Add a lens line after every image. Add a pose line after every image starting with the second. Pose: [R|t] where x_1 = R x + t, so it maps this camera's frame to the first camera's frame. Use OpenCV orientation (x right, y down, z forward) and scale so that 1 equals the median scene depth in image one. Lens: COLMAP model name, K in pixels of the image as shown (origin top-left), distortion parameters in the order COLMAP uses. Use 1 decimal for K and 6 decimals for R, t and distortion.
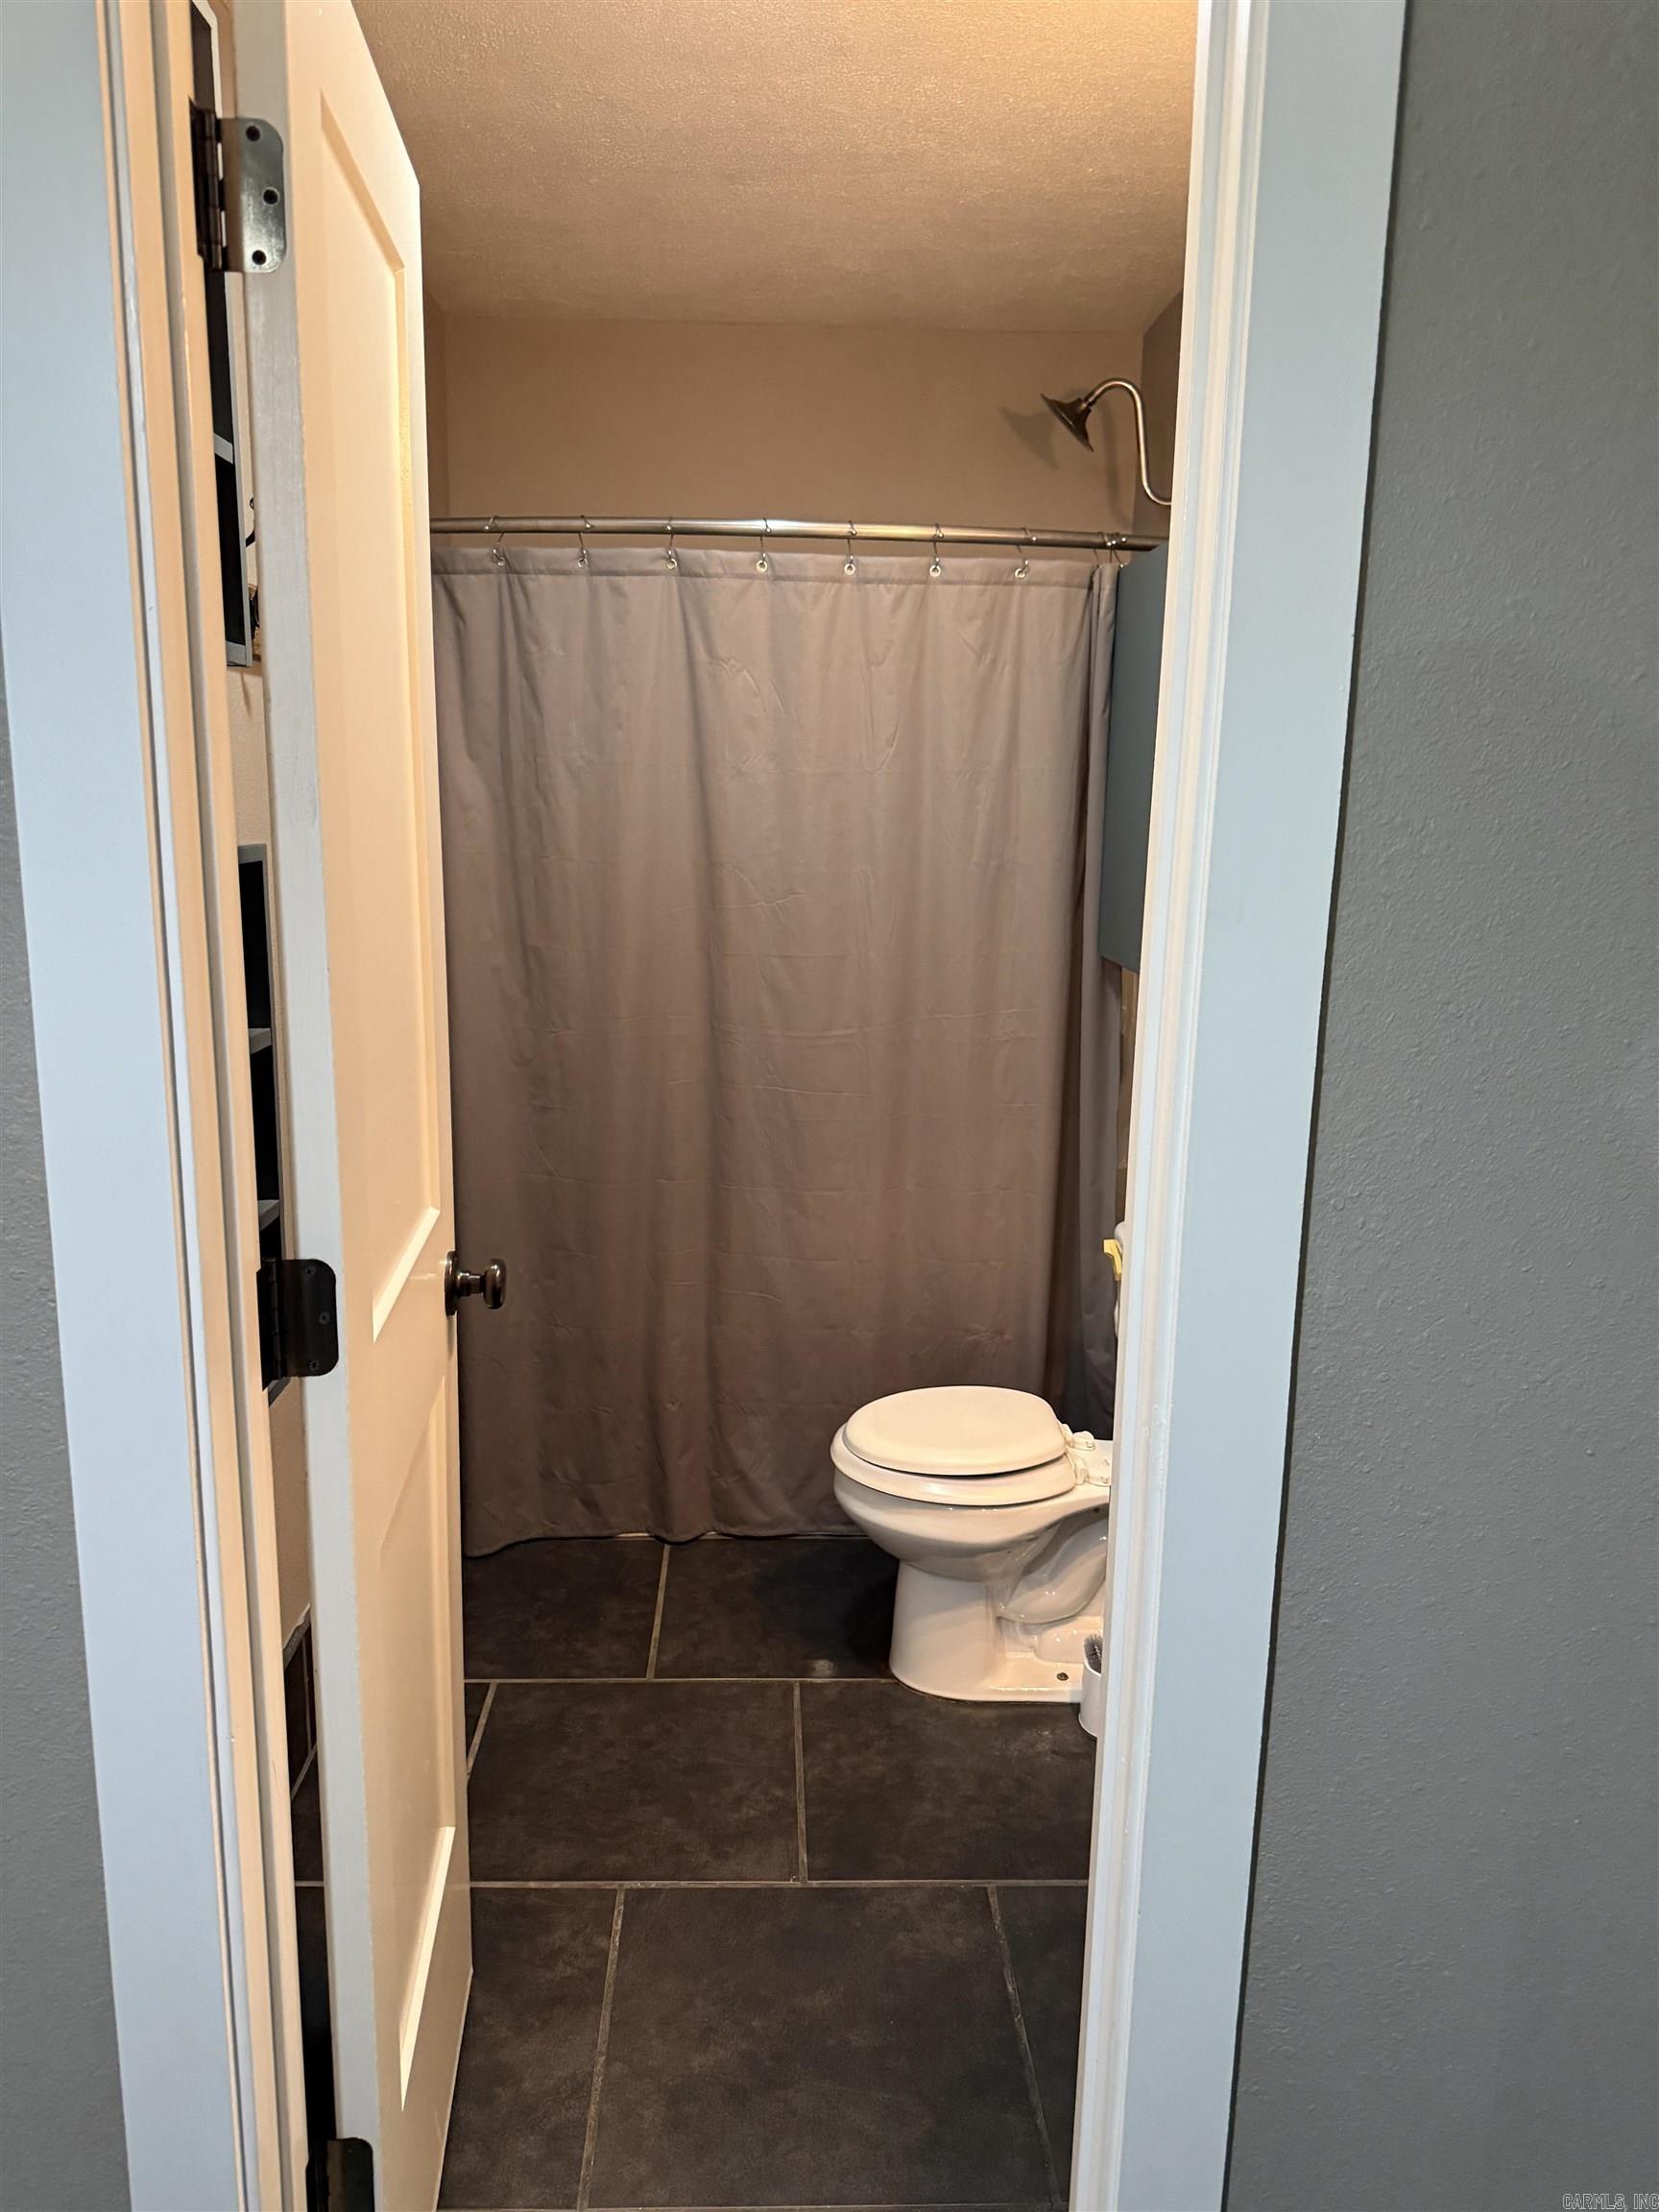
lens RADIAL K [[1535.0, 0, 793.7], [0, 1535.0, 1101.5], [0, 0, 1]] dist [0.197697, -0.338765]
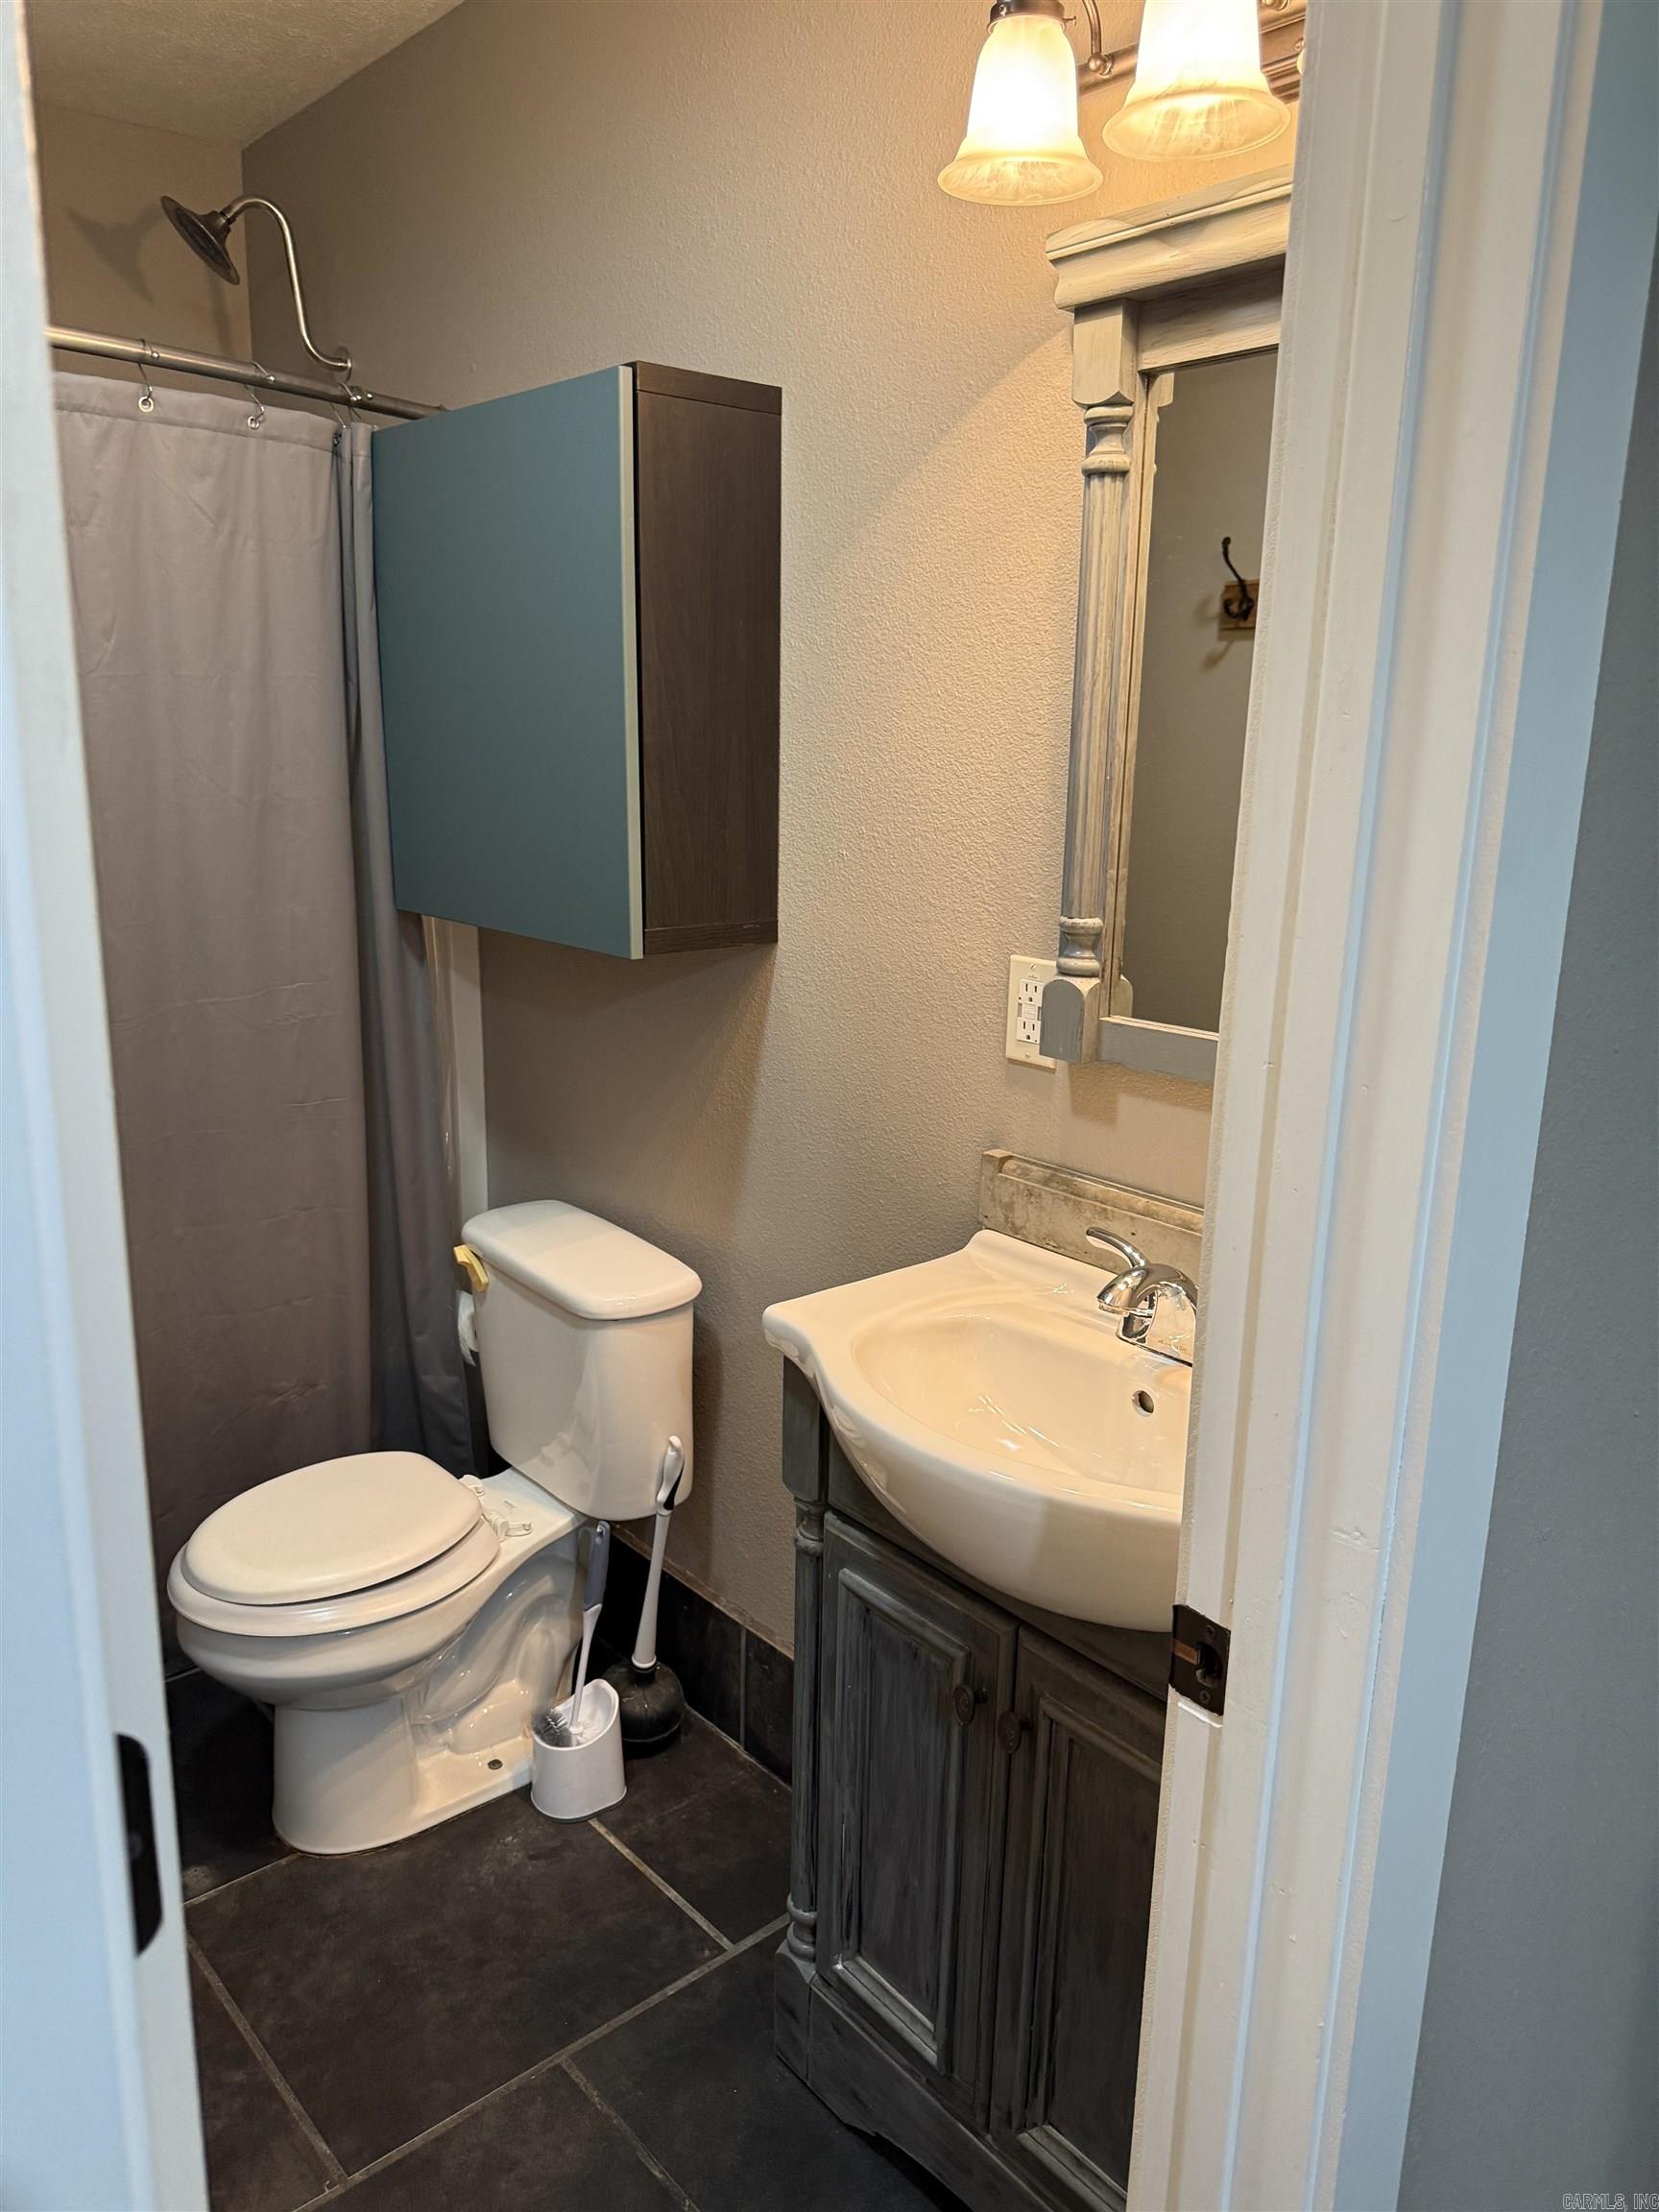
lens RADIAL K [[1601.1, 0, 778.8], [0, 1601.1, 1103.5], [0, 0, 1]] dist [0.028210, -0.009686]
pose [[0.785982, -0.144146, 0.601211, -0.177213], [0.117568, 0.989544, 0.083552, -0.040818], [-0.606968, 0.005013, 0.794711, 0.212497]]
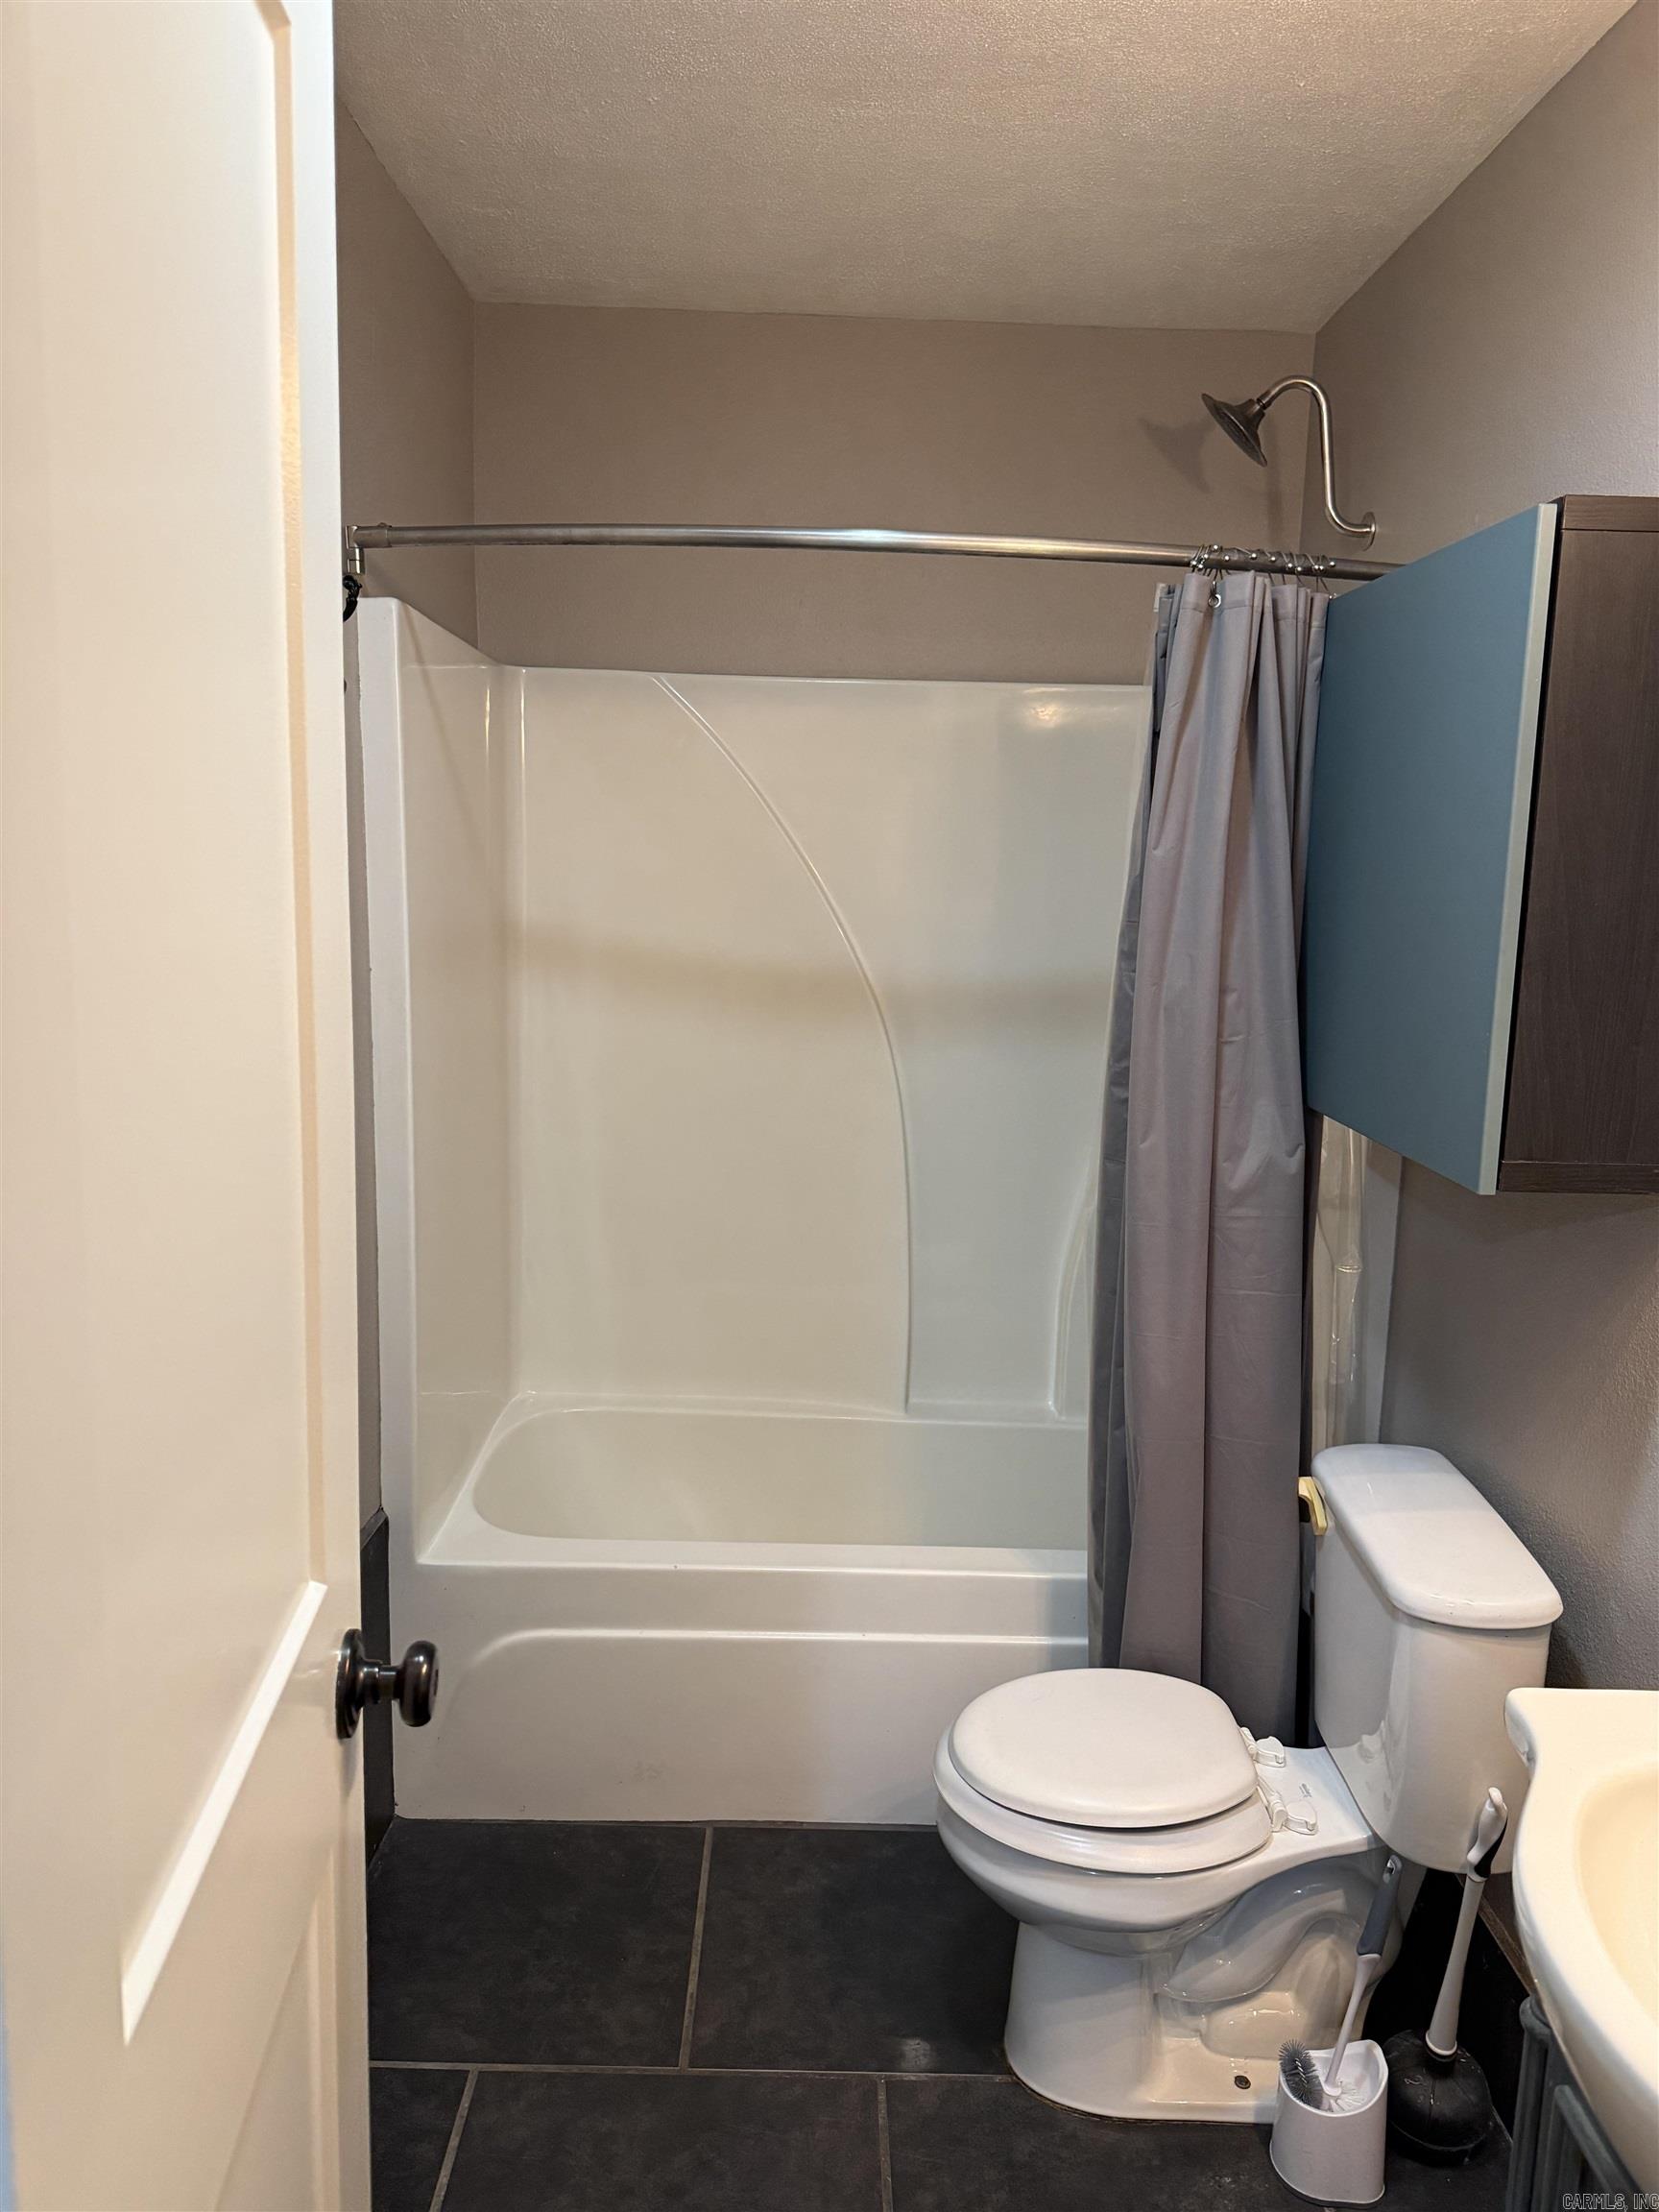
lens RADIAL K [[1575.6, 0, 829.5], [0, 1575.6, 1106.0], [0, 0, 1]] dist [0.033200, -0.033999]
pose [[0.999798, 0.018144, -0.008659, -0.024271], [-0.018420, 0.999288, -0.032942, -0.063281], [0.008055, 0.033095, 0.999420, 0.234811]]
